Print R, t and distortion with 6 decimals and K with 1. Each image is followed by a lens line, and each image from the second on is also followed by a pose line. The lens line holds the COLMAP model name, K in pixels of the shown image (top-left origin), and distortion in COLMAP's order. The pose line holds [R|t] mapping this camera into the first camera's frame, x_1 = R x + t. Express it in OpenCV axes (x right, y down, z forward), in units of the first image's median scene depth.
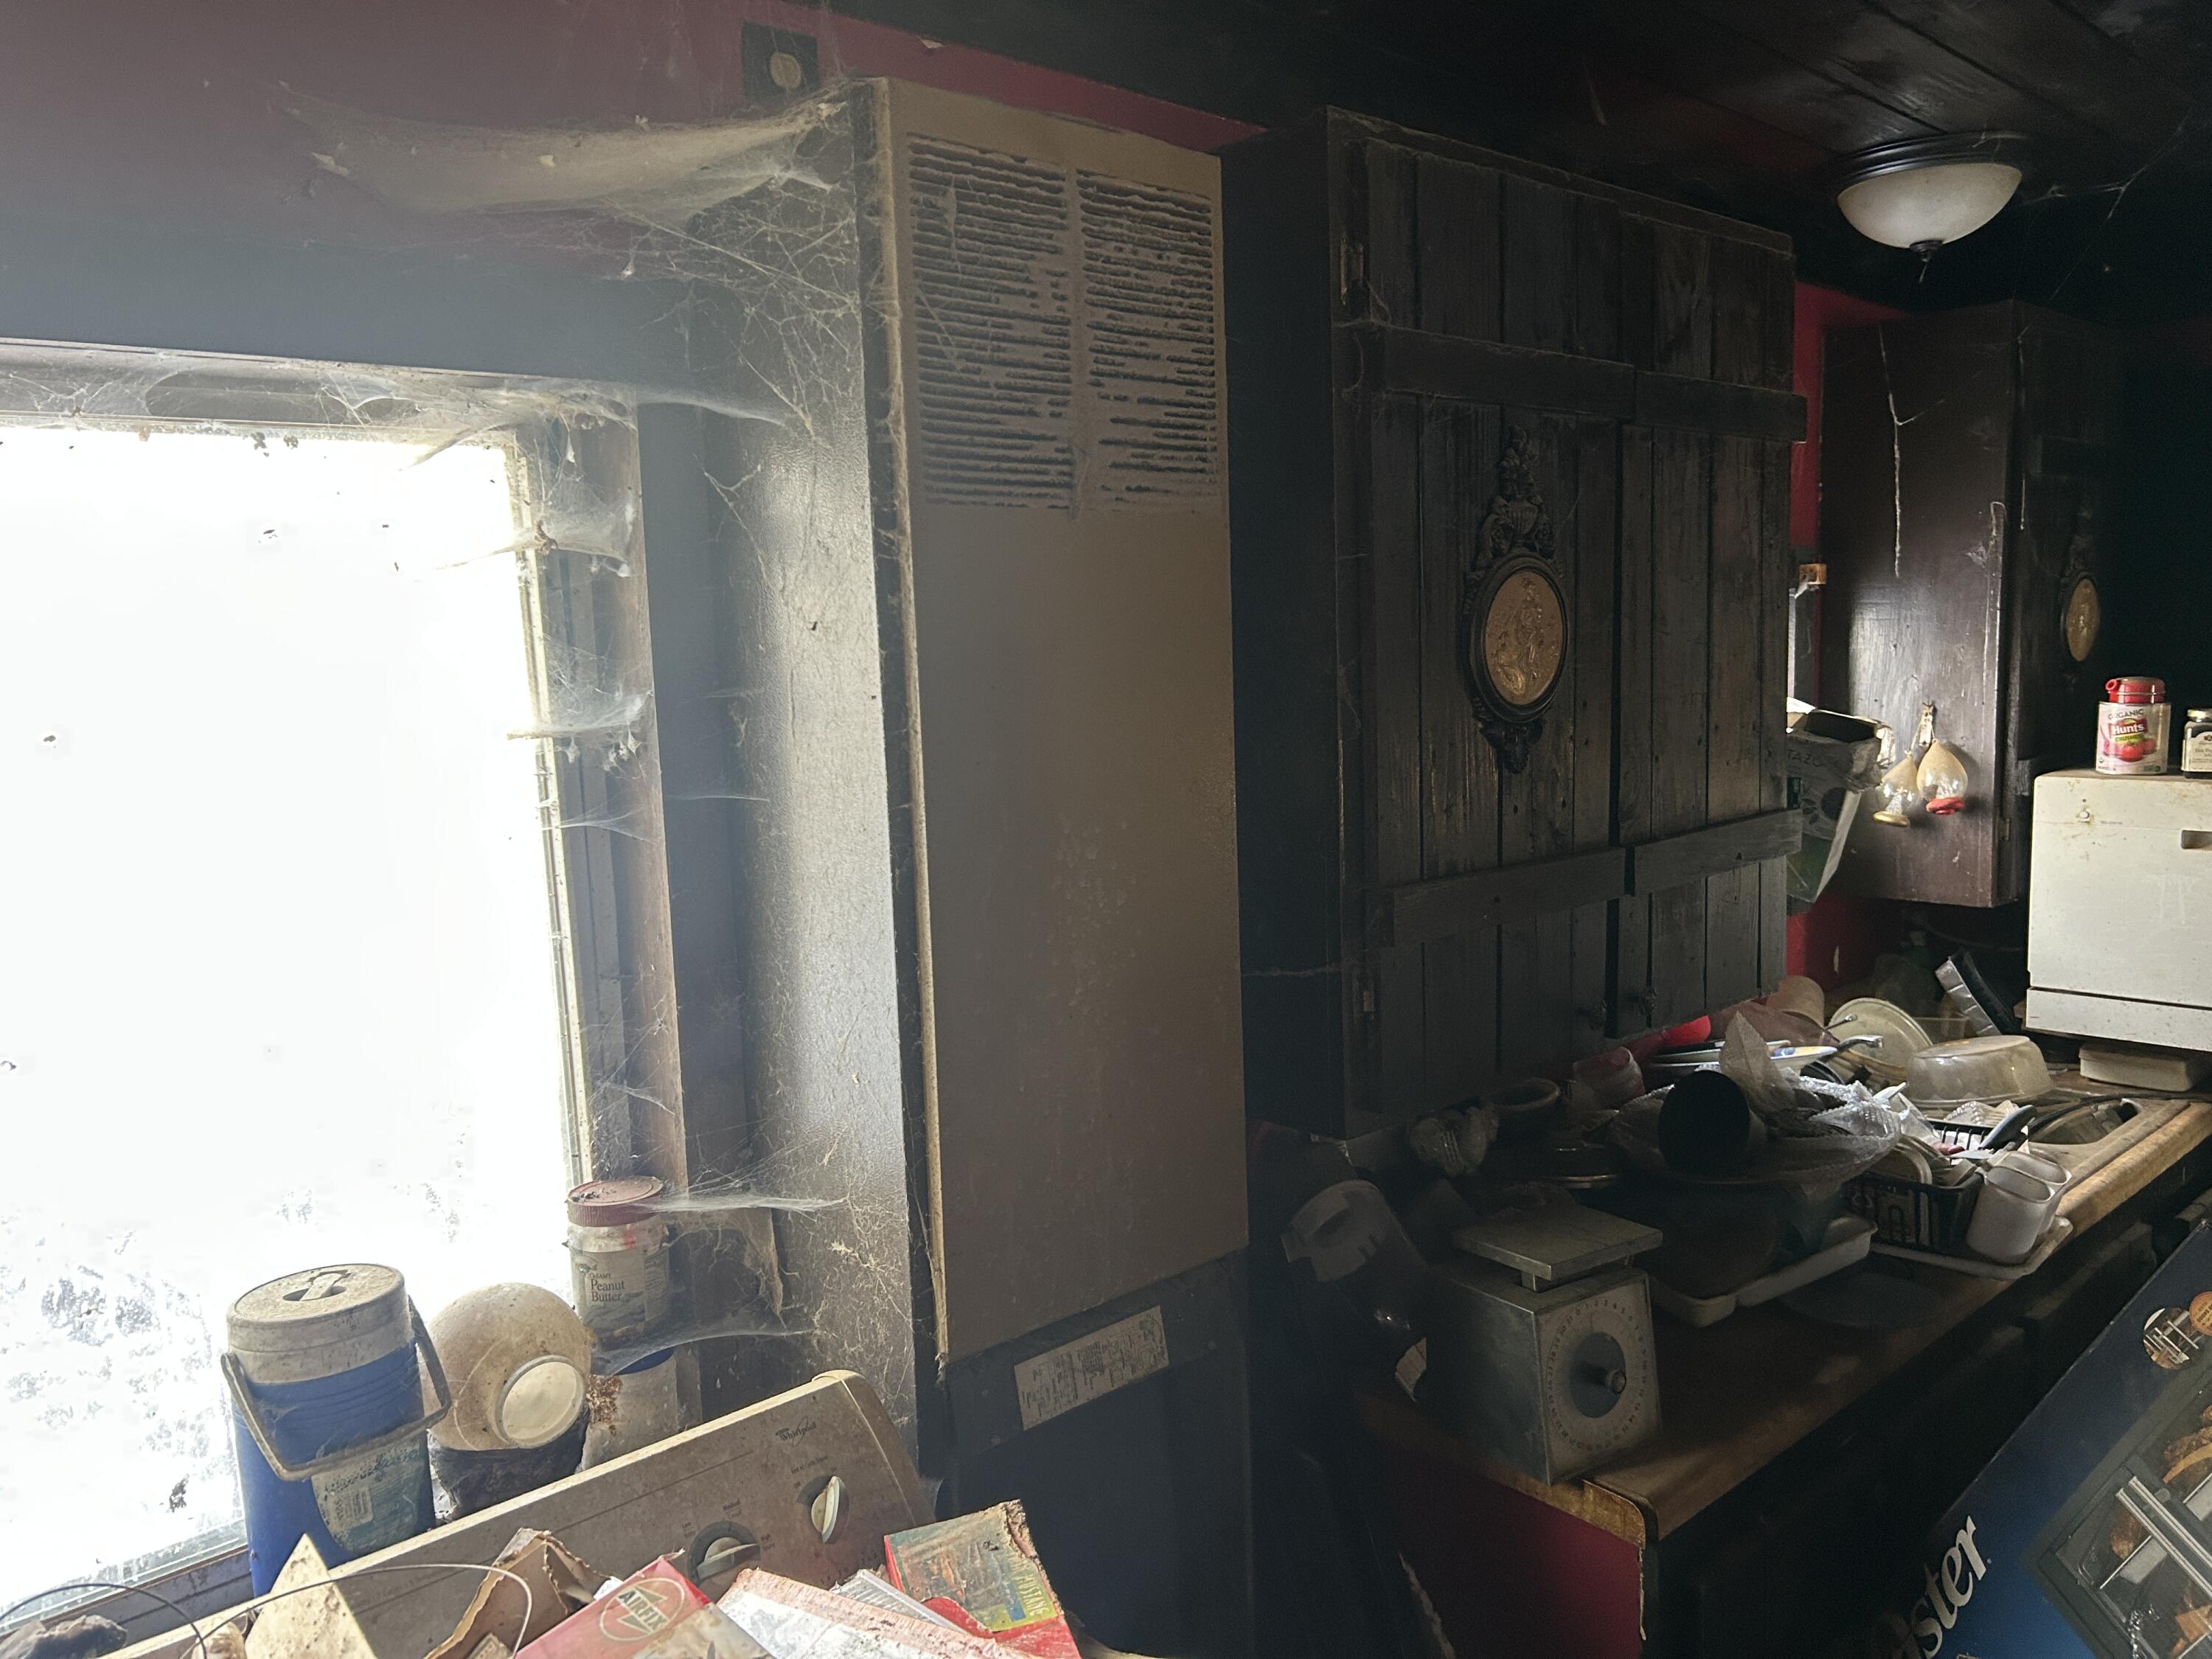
lens RADIAL K [[1663.7, 0, 1091.2], [0, 1663.7, 842.4], [0, 0, 1]] dist [0.042929, -0.050733]
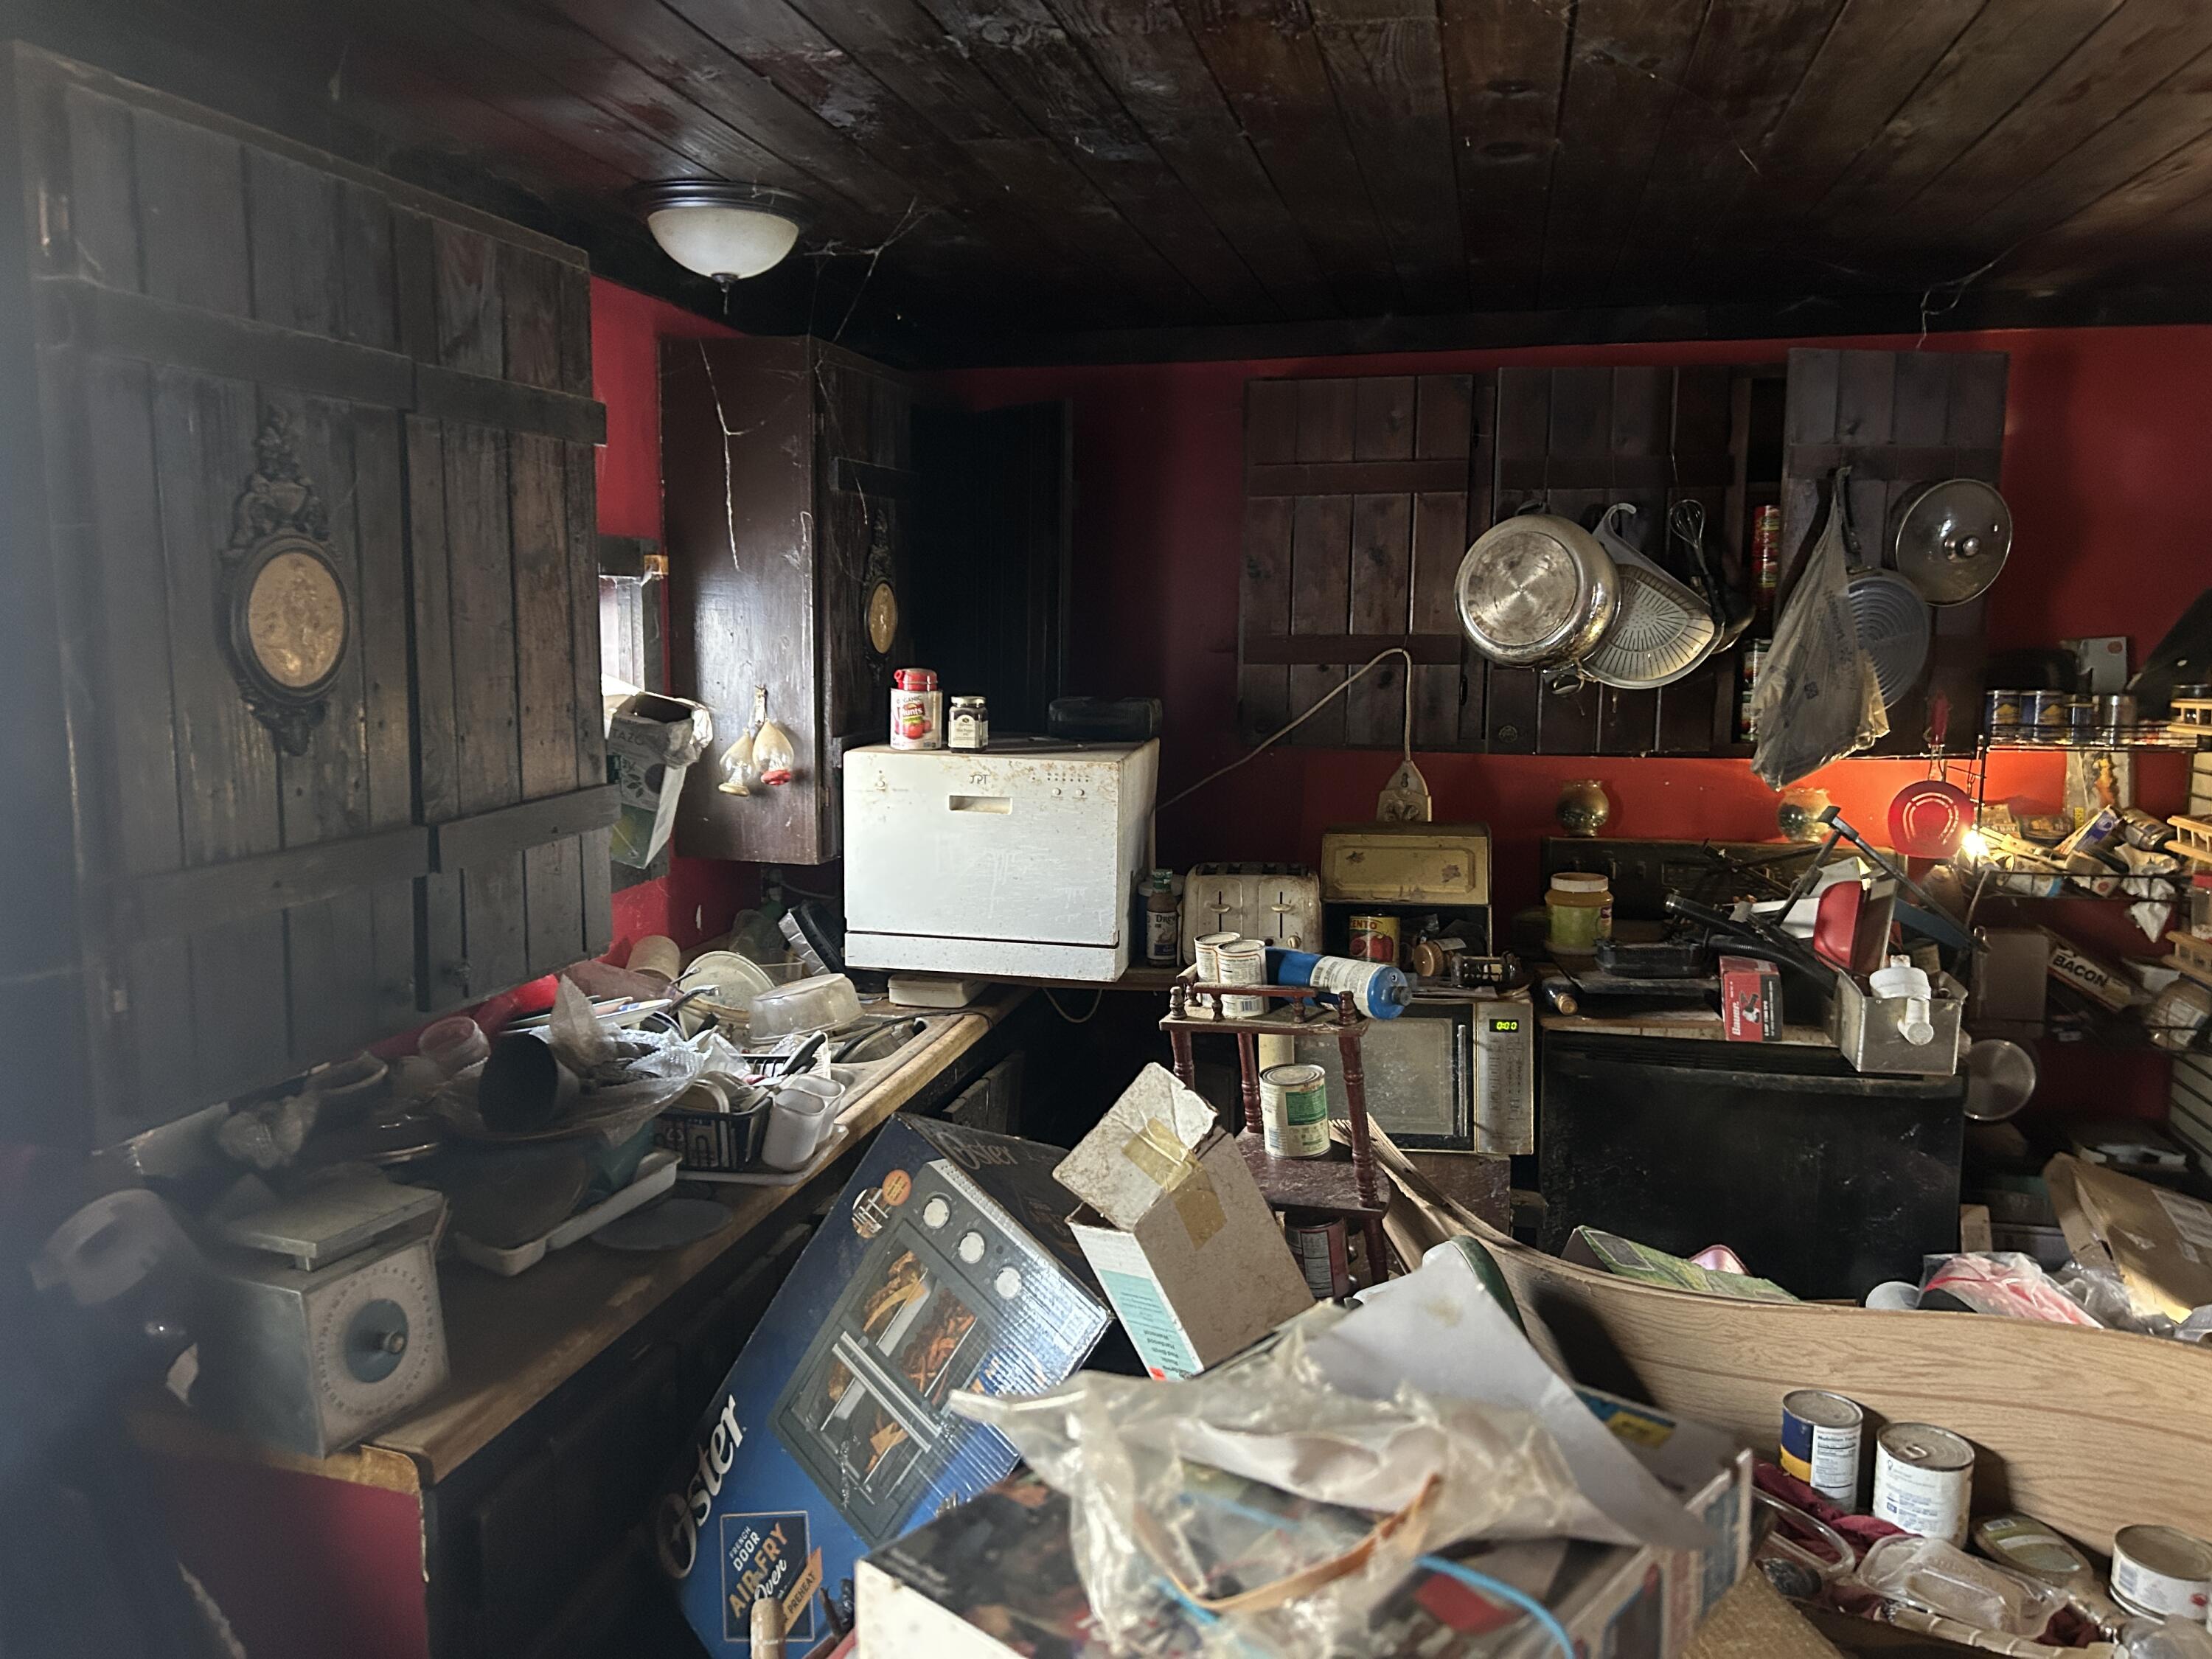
lens RADIAL K [[1663.7, 0, 1104.8], [0, 1663.7, 833.9], [0, 0, 1]] dist [0.042929, -0.050733]
pose [[0.828677, -0.035284, 0.558615, 0.087084], [0.026768, 0.999367, 0.023413, -0.005275], [-0.559087, -0.004449, 0.829097, -0.085457]]
